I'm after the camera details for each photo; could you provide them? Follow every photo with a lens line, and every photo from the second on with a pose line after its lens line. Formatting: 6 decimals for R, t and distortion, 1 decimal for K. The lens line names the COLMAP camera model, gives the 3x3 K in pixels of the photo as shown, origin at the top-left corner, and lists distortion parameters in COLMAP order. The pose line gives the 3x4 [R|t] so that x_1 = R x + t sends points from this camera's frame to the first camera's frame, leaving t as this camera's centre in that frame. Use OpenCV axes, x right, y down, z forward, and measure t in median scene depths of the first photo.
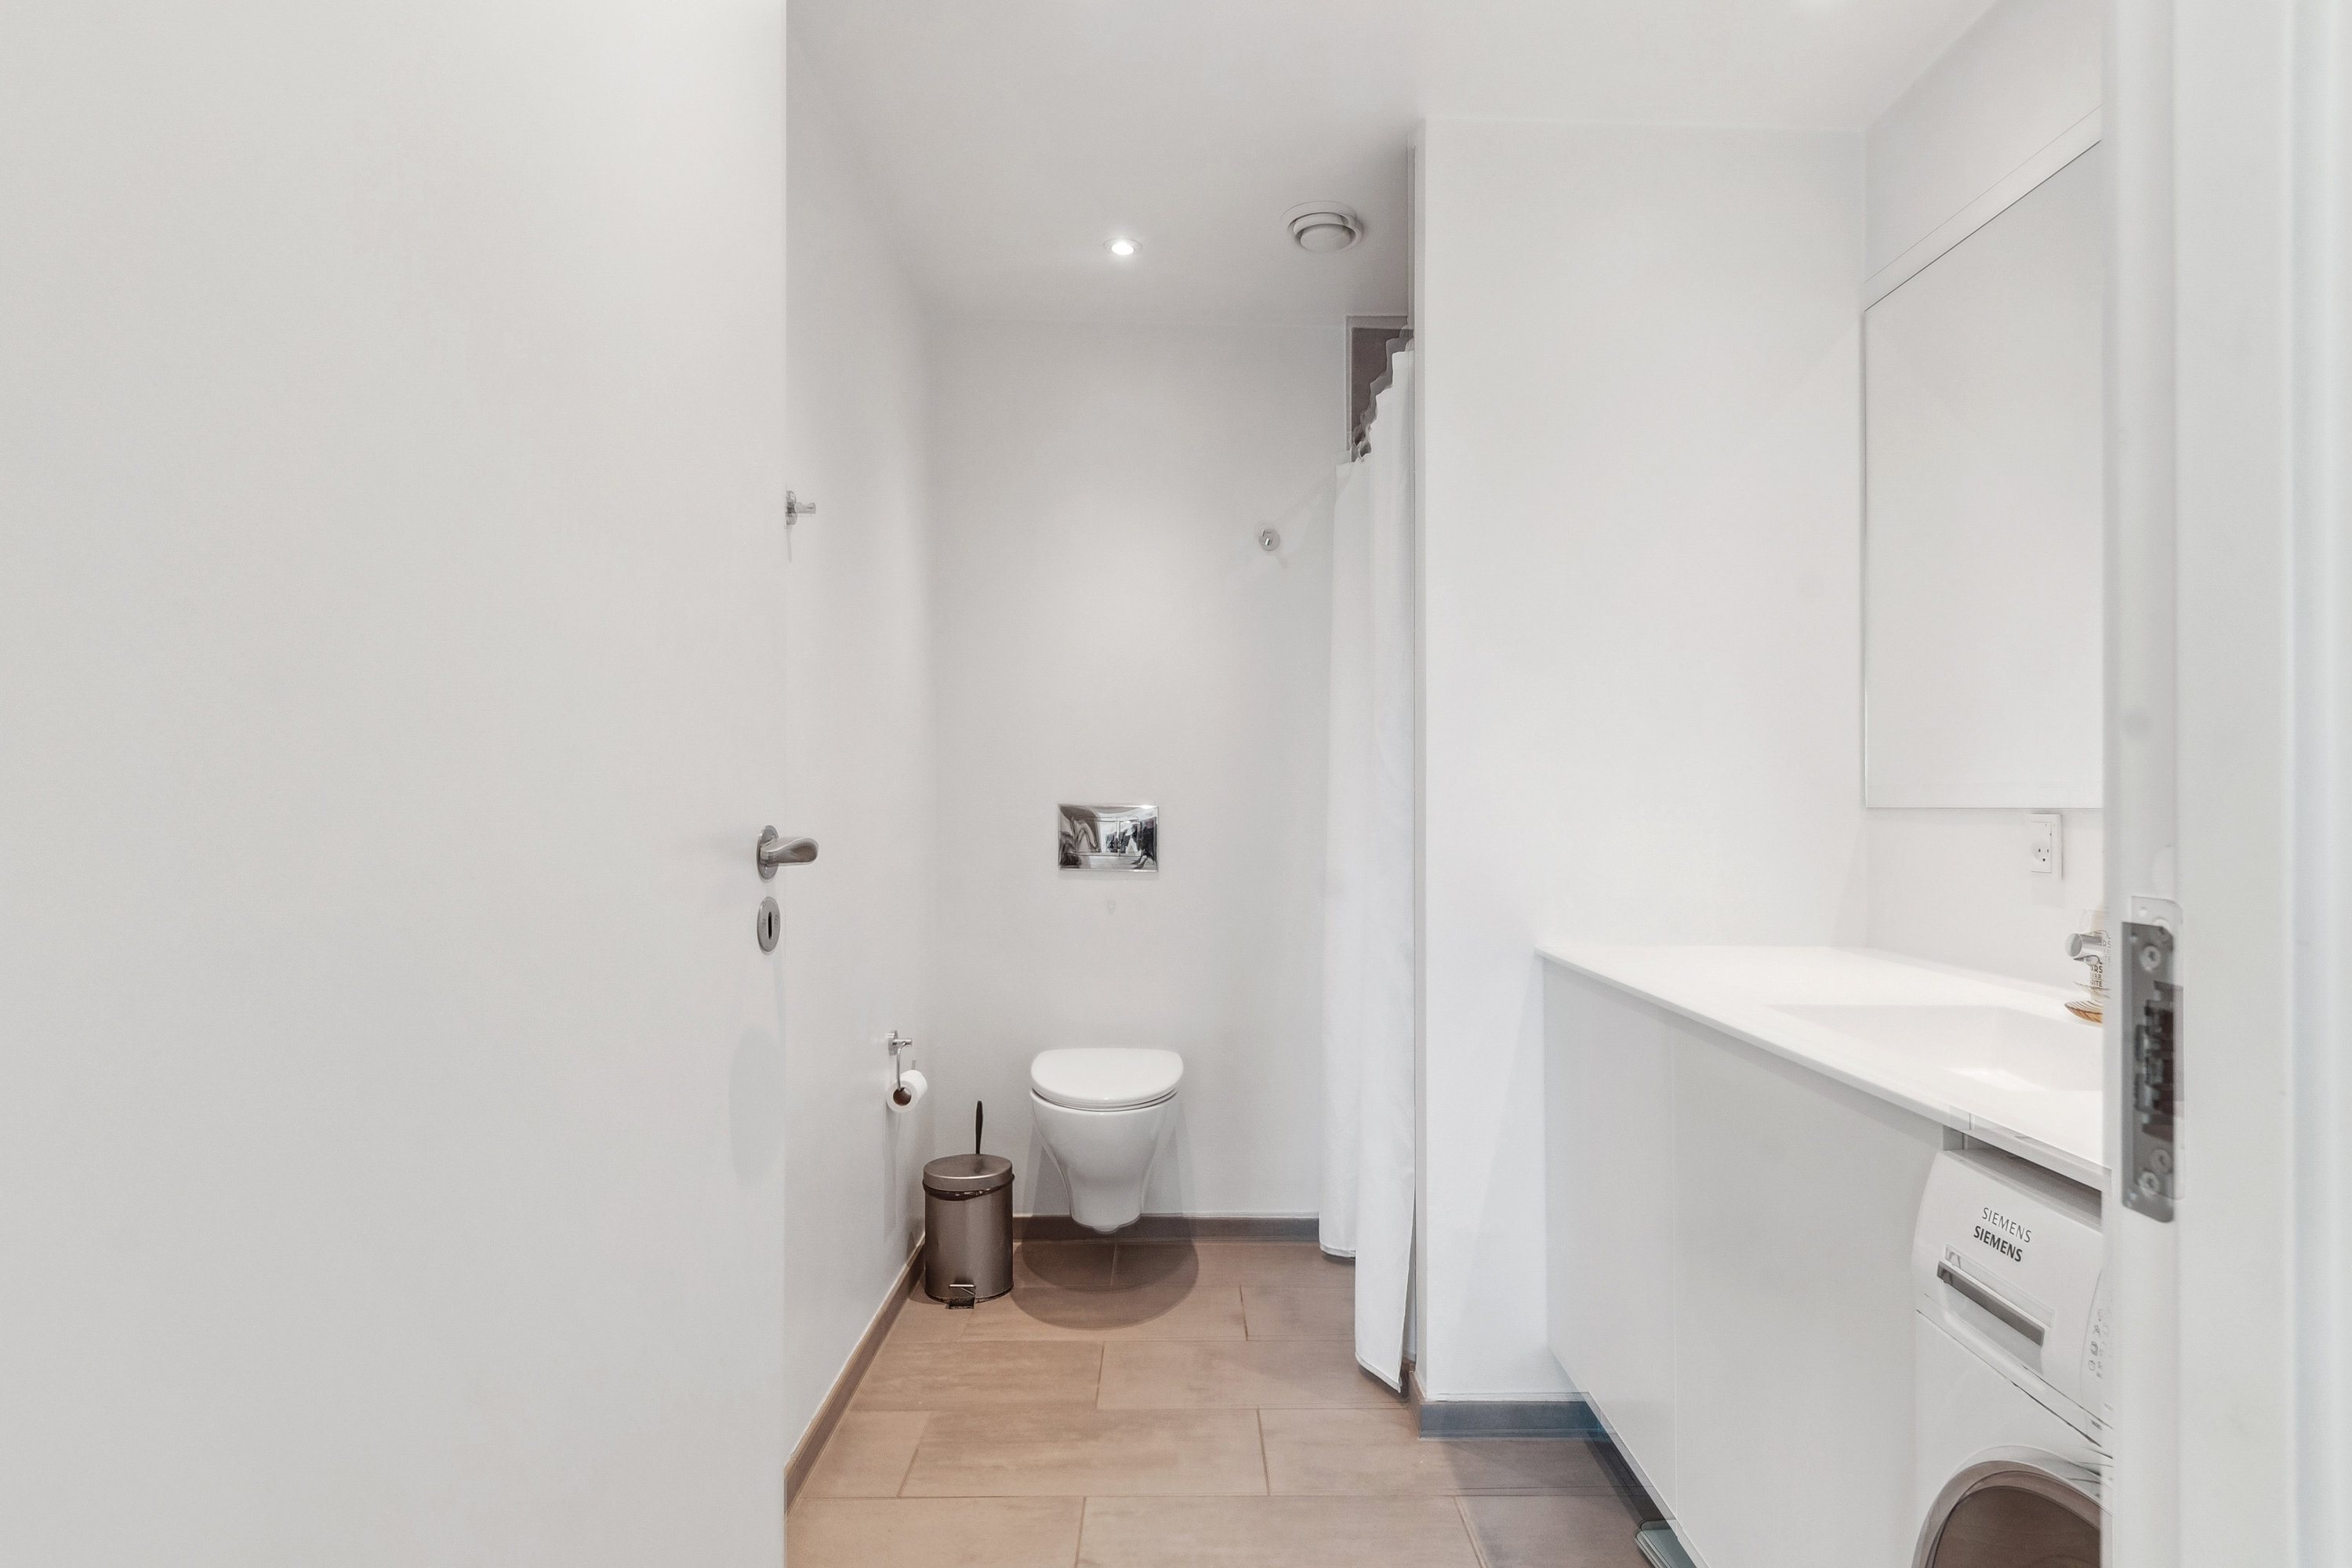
lens RADIAL K [[1228.9, 0, 1180.1], [0, 1228.9, 801.7], [0, 0, 1]] dist [0.011344, -0.013399]
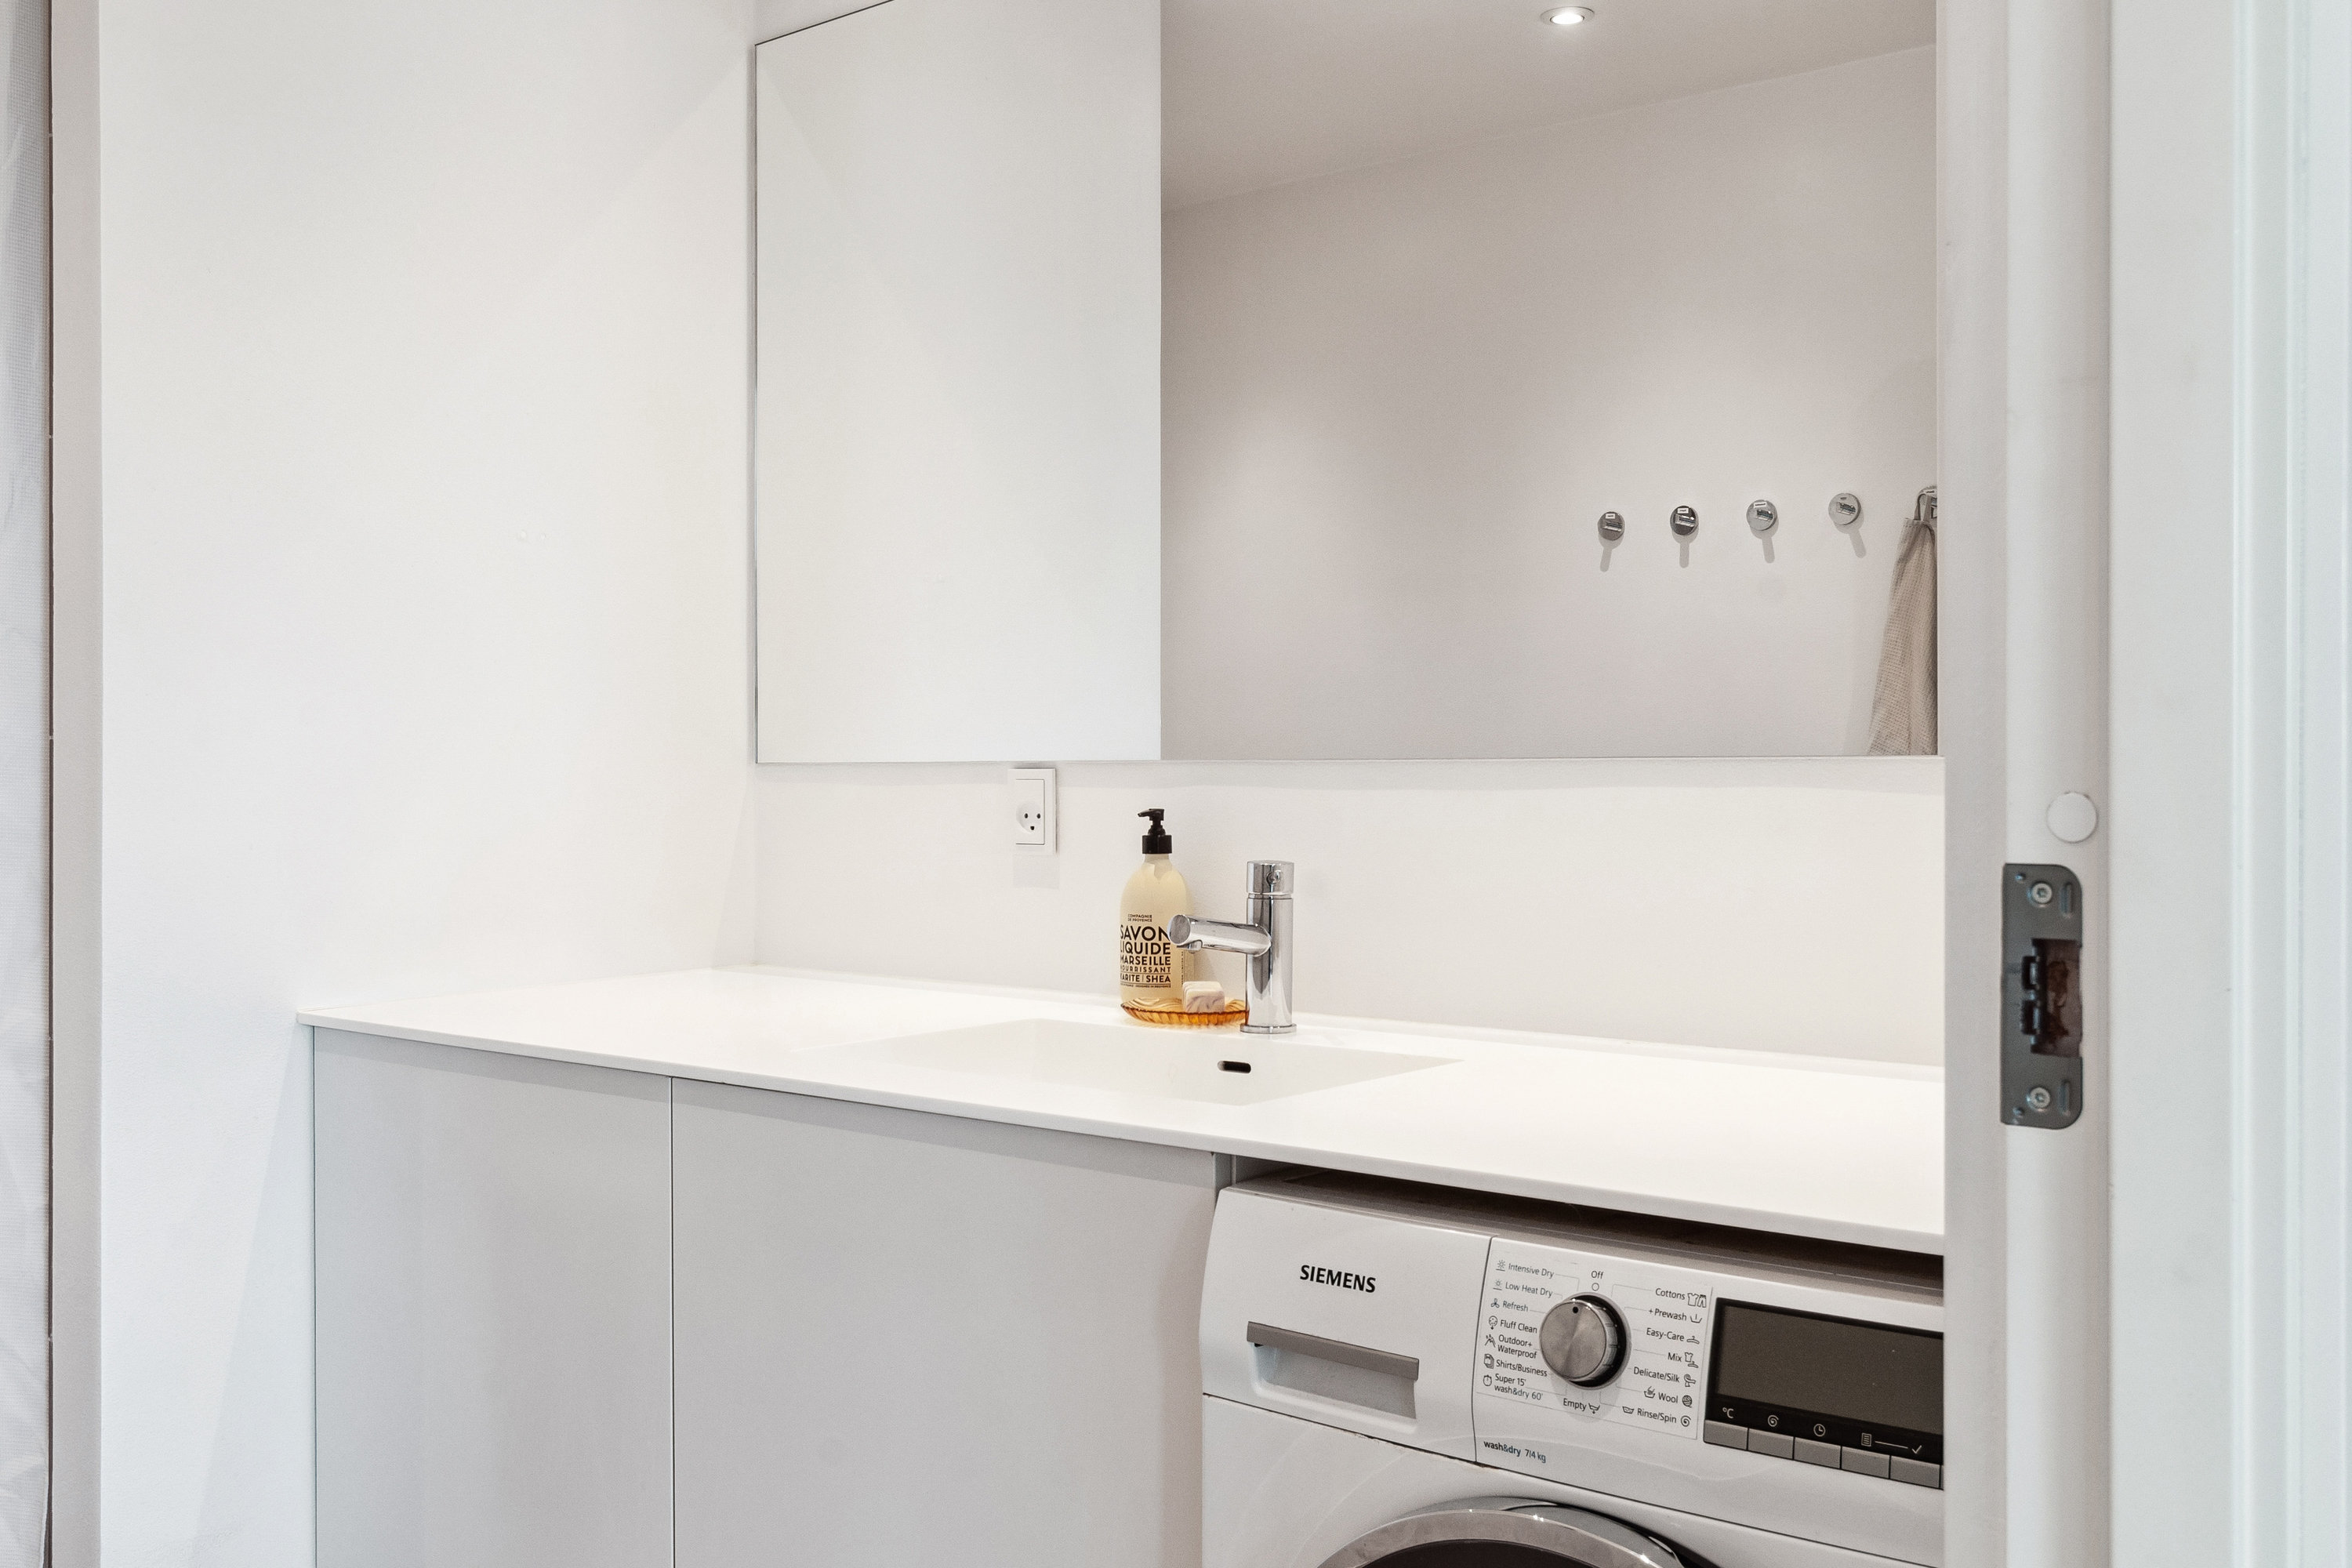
lens RADIAL K [[2085.9, 0, 1173.3], [0, 2085.9, 760.0], [0, 0, 1]] dist [-0.005489, -0.003354]
pose [[0.654256, -0.005598, 0.756253, -0.442779], [0.003438, 0.999984, 0.004427, -0.001906], [-0.756265, -0.000296, 0.654265, 0.140649]]
